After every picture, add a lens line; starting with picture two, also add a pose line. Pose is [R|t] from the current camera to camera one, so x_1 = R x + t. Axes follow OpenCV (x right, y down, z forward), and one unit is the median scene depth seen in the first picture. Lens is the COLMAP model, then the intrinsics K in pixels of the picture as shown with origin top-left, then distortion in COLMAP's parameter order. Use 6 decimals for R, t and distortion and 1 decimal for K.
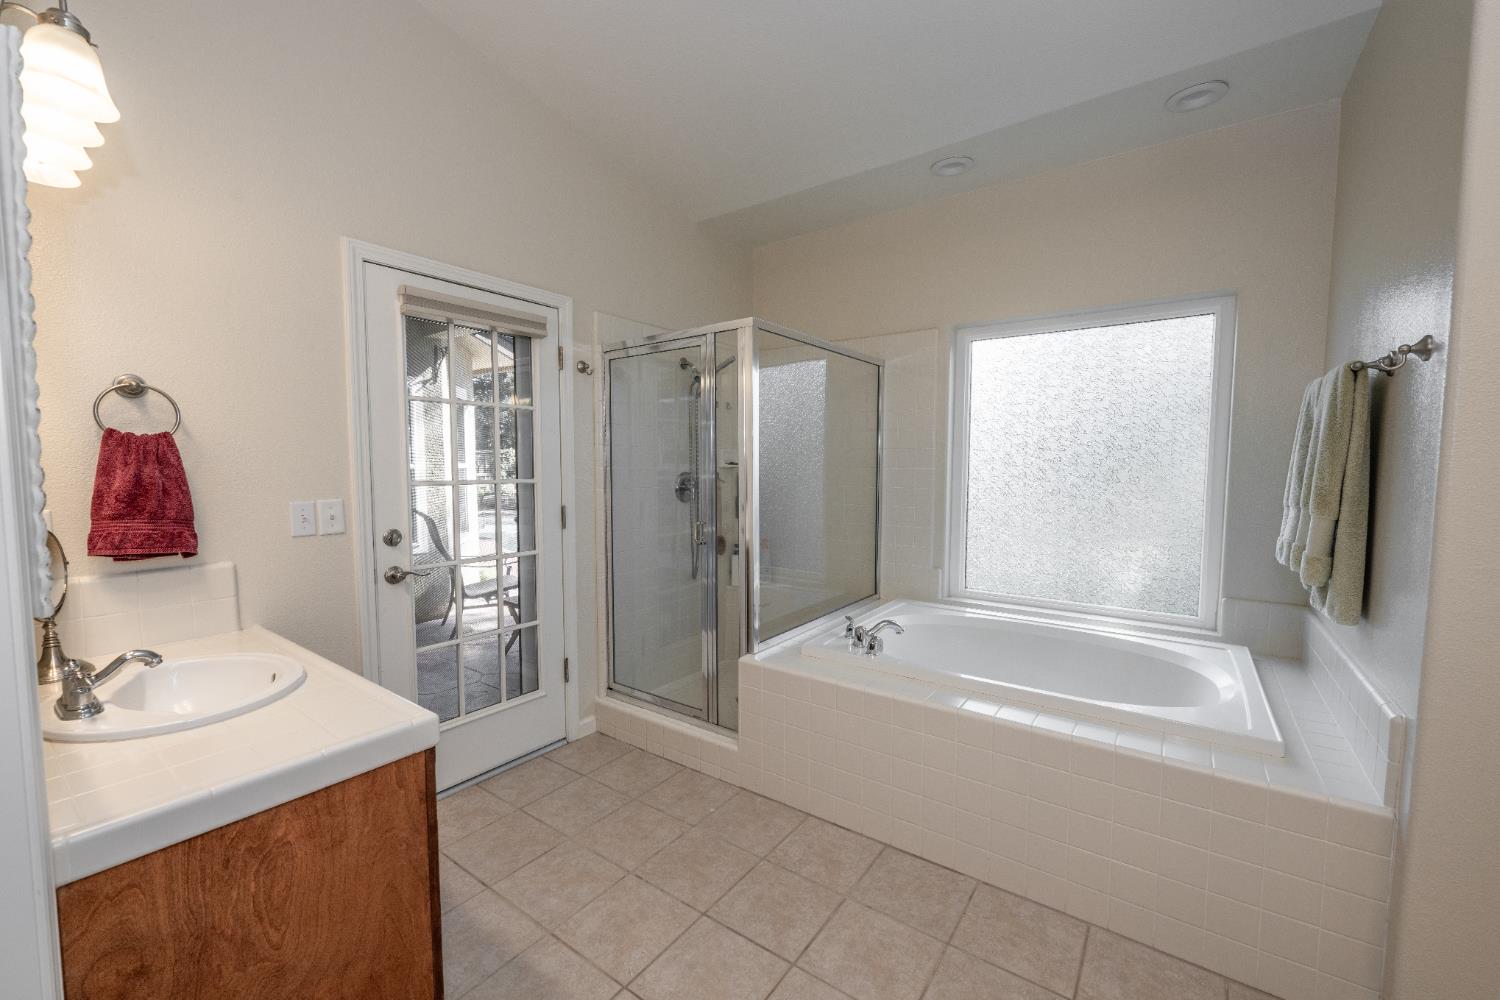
lens RADIAL K [[597.7, 0, 738.9], [0, 597.7, 504.6], [0, 0, 1]] dist [-0.000969, -0.000168]
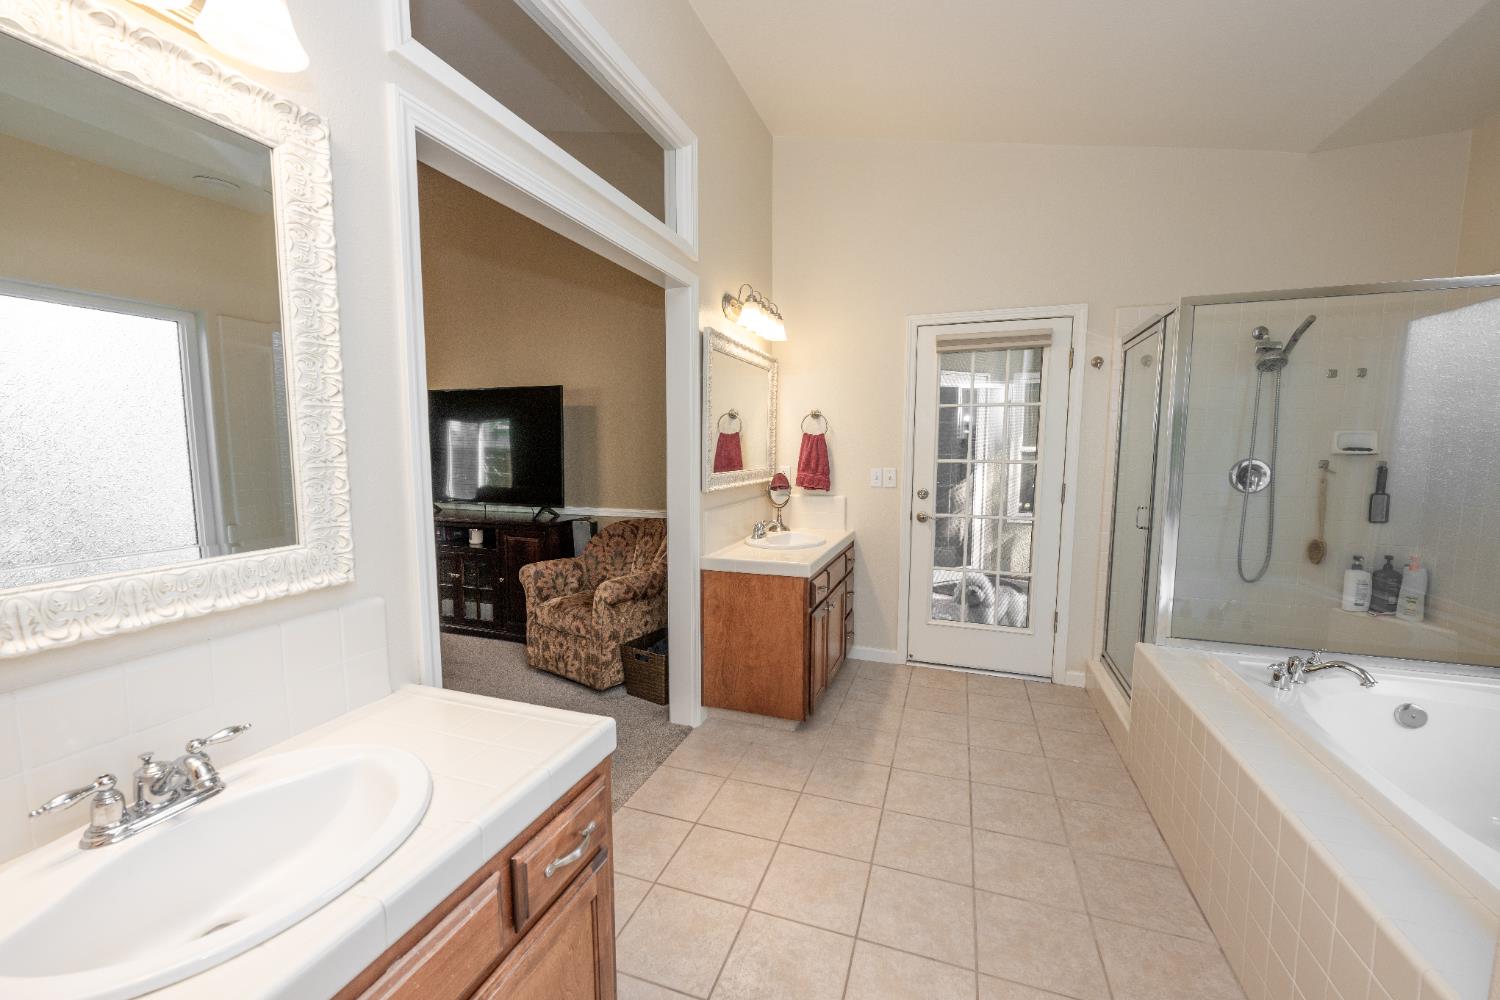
lens RADIAL K [[592.4, 0, 750.0], [0, 592.4, 500.0], [0, 0, 1]] dist [0.002660, 0.000415]
pose [[0.292052, 0.087677, -0.952375, 0.895576], [-0.067087, 0.995214, 0.071048, -0.011705], [0.954047, 0.043142, 0.296536, 0.083515]]
